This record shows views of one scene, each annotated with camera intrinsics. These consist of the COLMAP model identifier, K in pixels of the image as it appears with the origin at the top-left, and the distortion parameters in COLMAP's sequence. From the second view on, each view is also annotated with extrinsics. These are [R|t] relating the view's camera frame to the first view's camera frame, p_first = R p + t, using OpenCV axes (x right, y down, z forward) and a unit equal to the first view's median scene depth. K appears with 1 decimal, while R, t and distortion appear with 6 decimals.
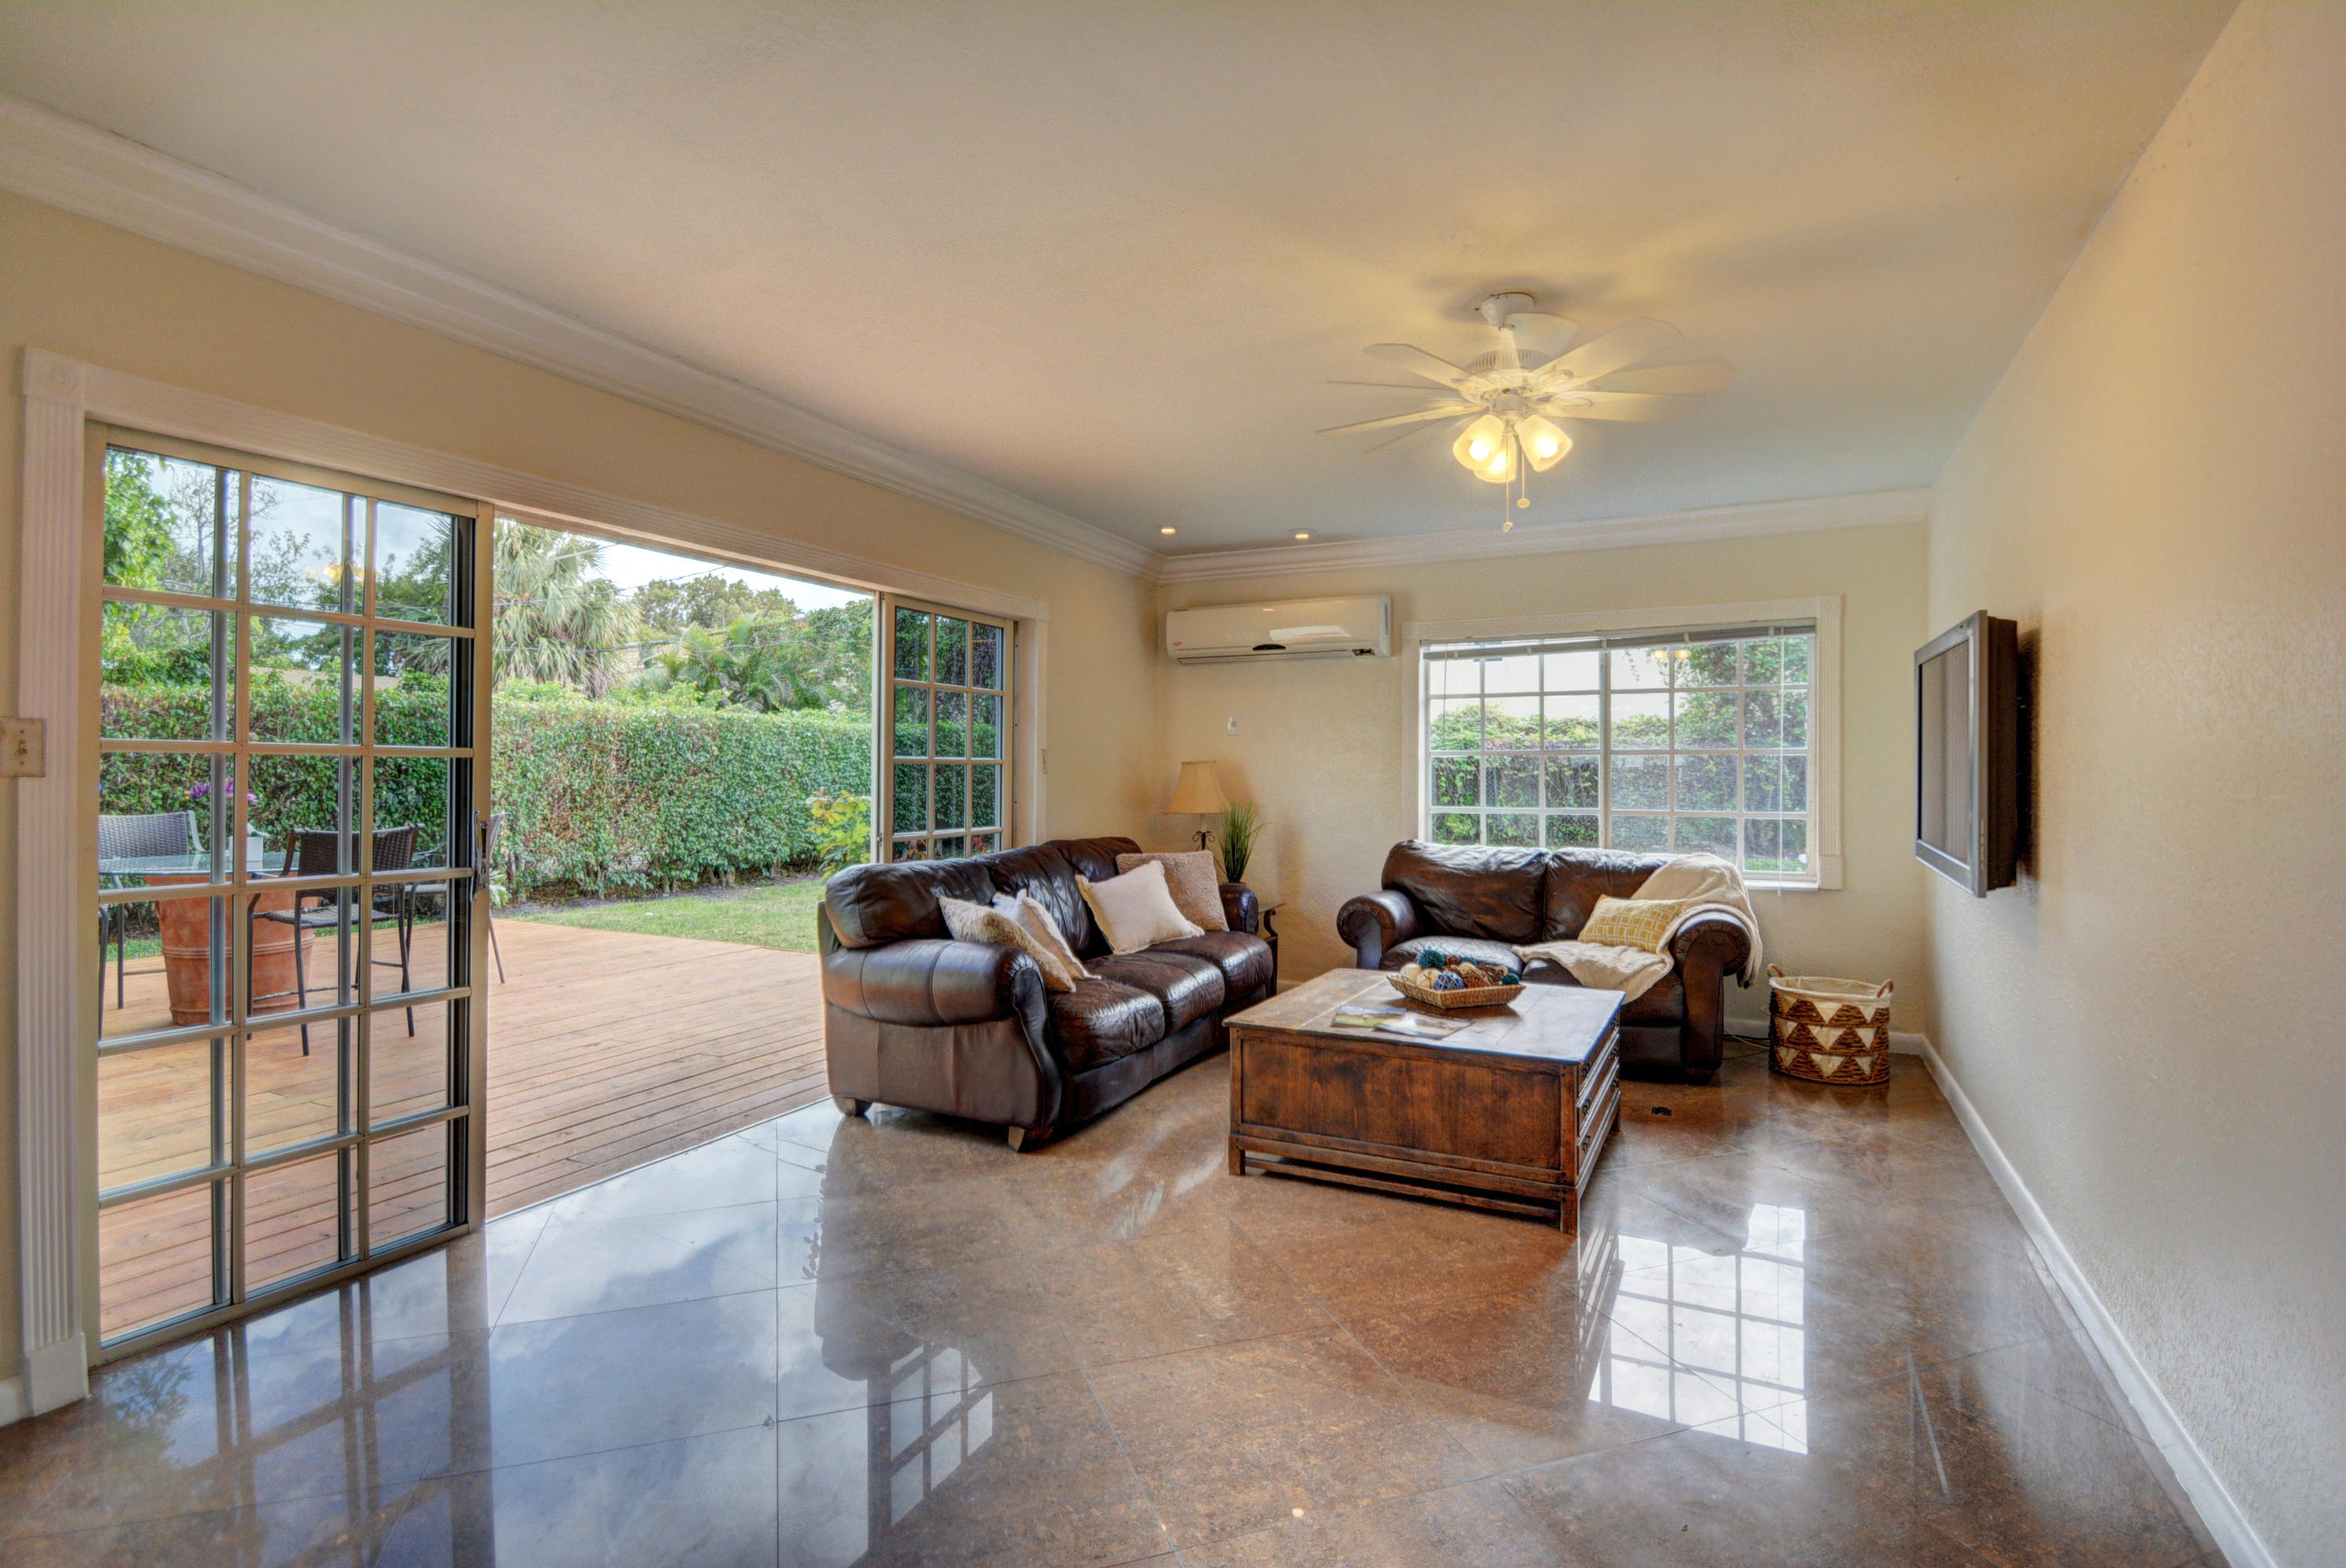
lens RADIAL K [[1158.8, 0, 1178.8], [0, 1158.8, 773.1], [0, 0, 1]] dist [0.000173, -0.010972]
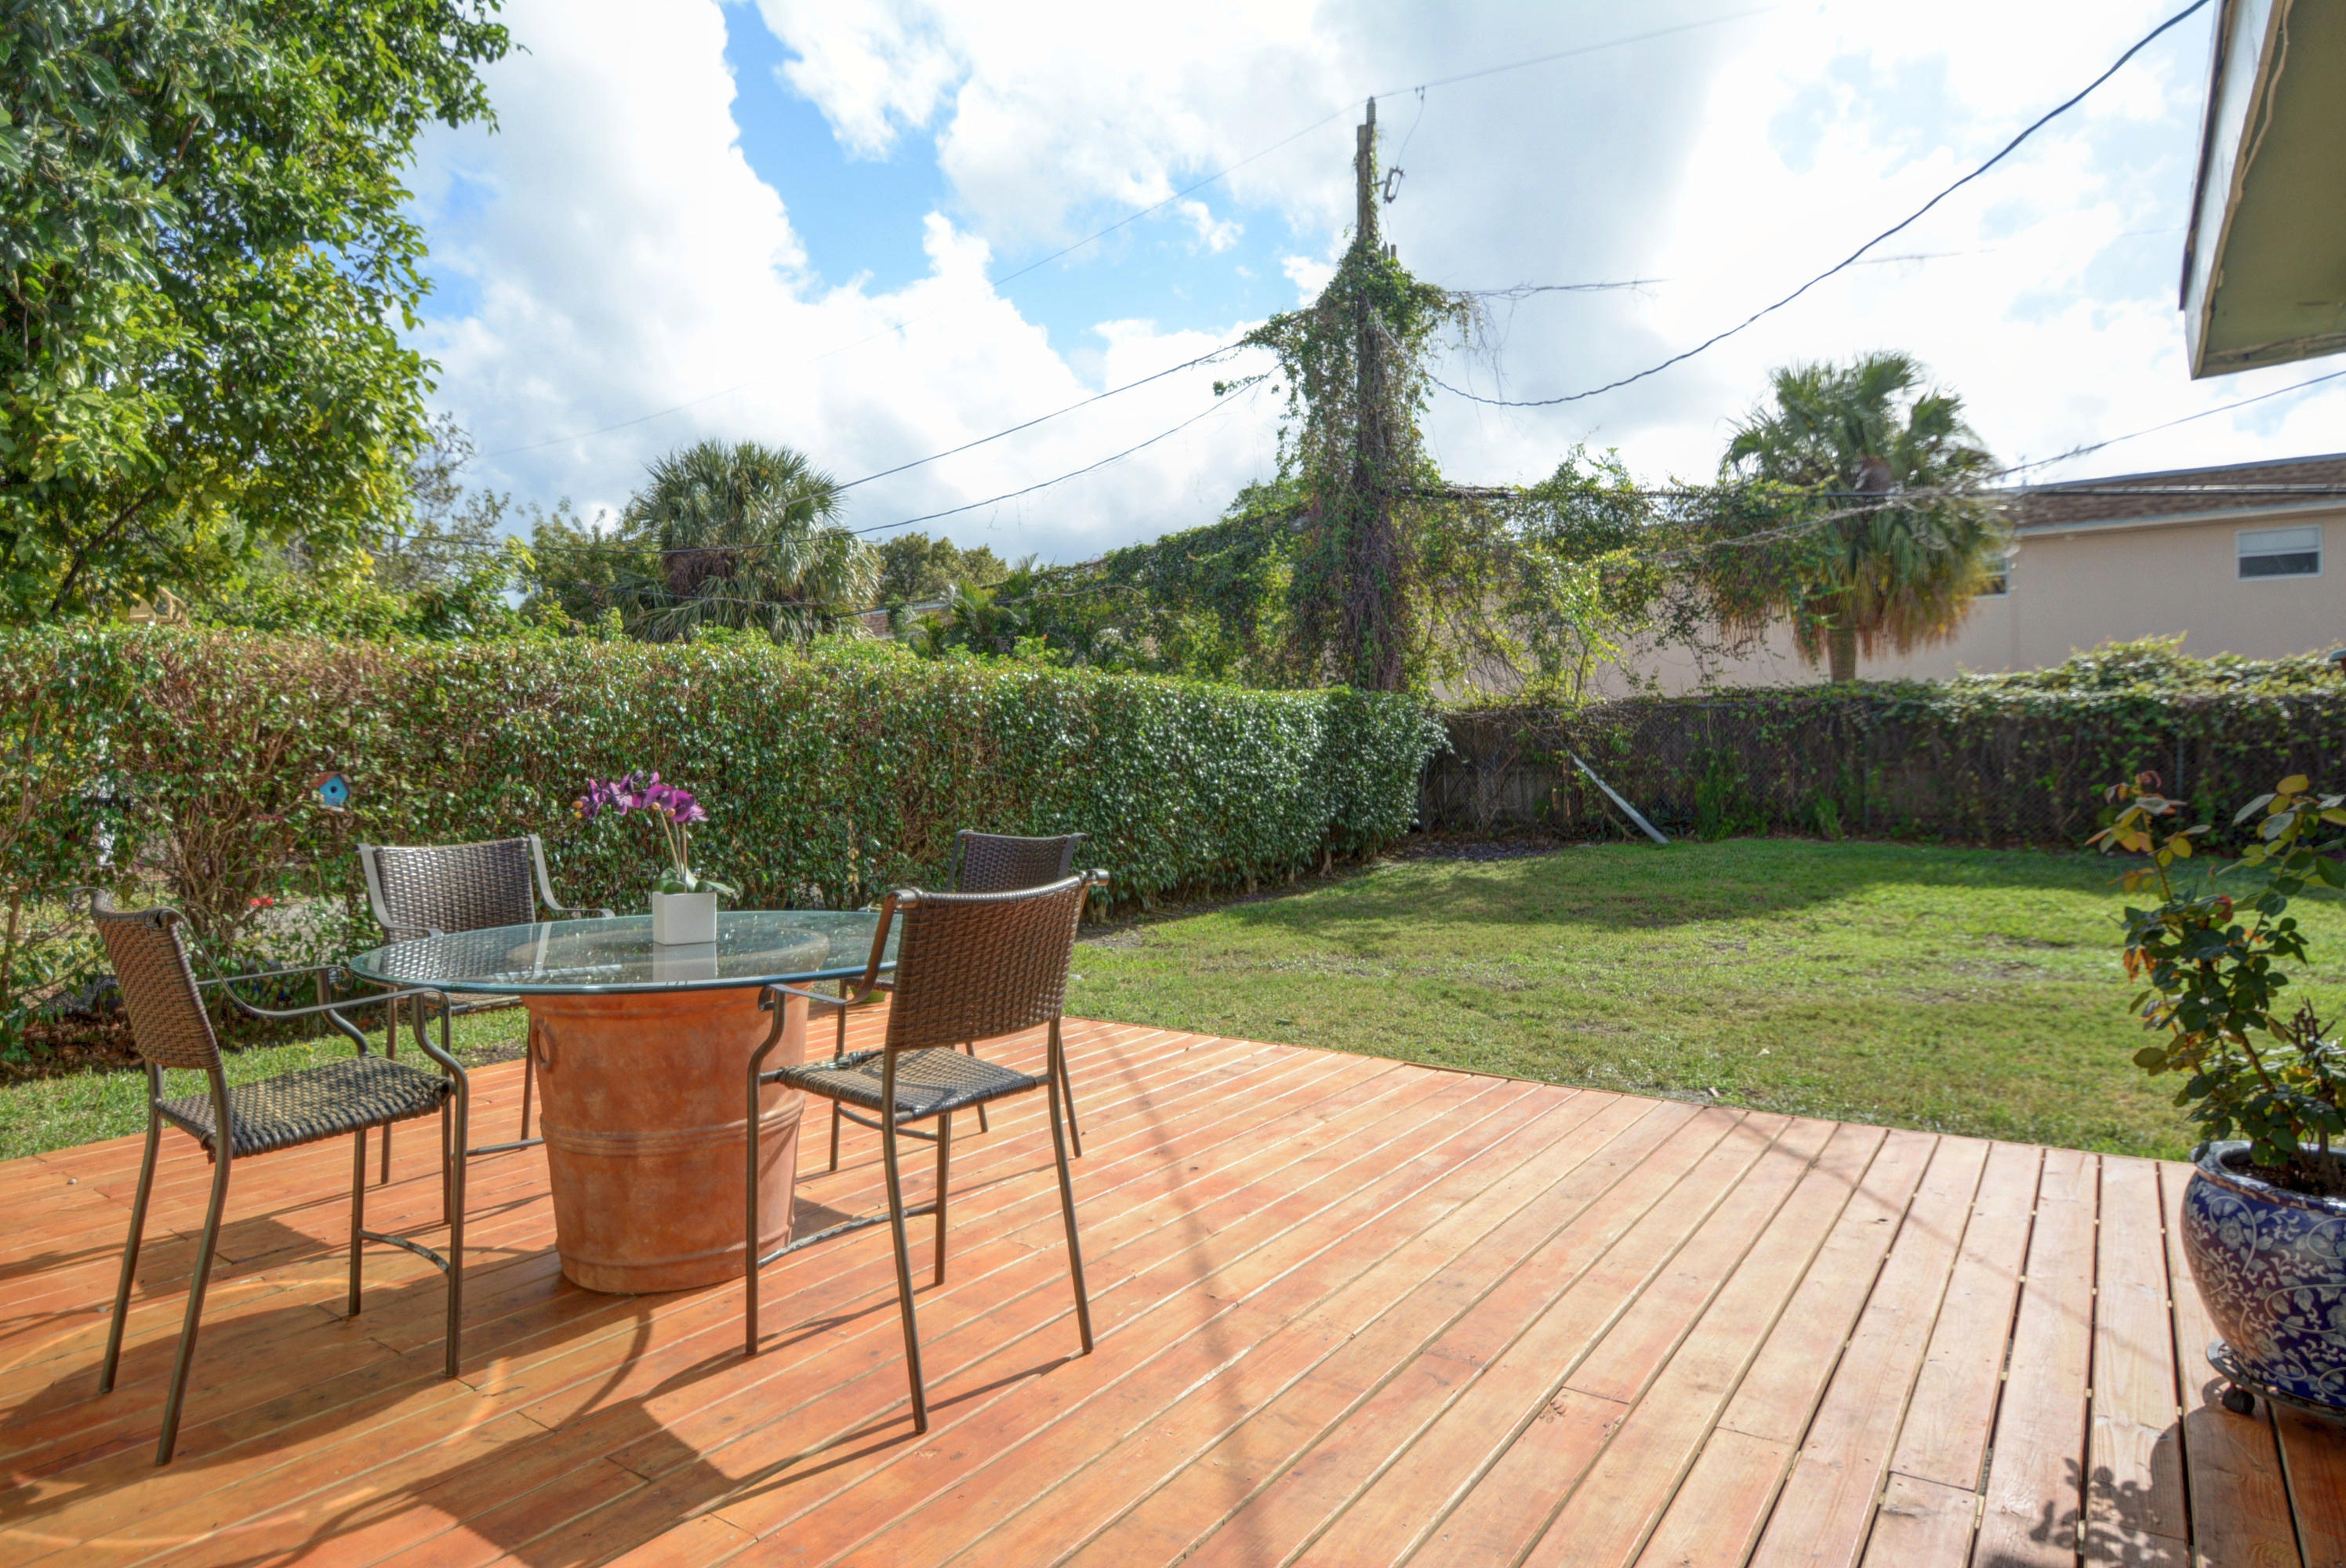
lens RADIAL K [[1345.5, 0, 1169.9], [0, 1345.5, 770.2], [0, 0, 1]] dist [0.000545, -0.021179]
pose [[0.986087, -0.013551, -0.165677, -0.235924], [0.014331, 0.999891, 0.003509, 0.002356], [0.165612, -0.005834, 0.986174, 0.218430]]
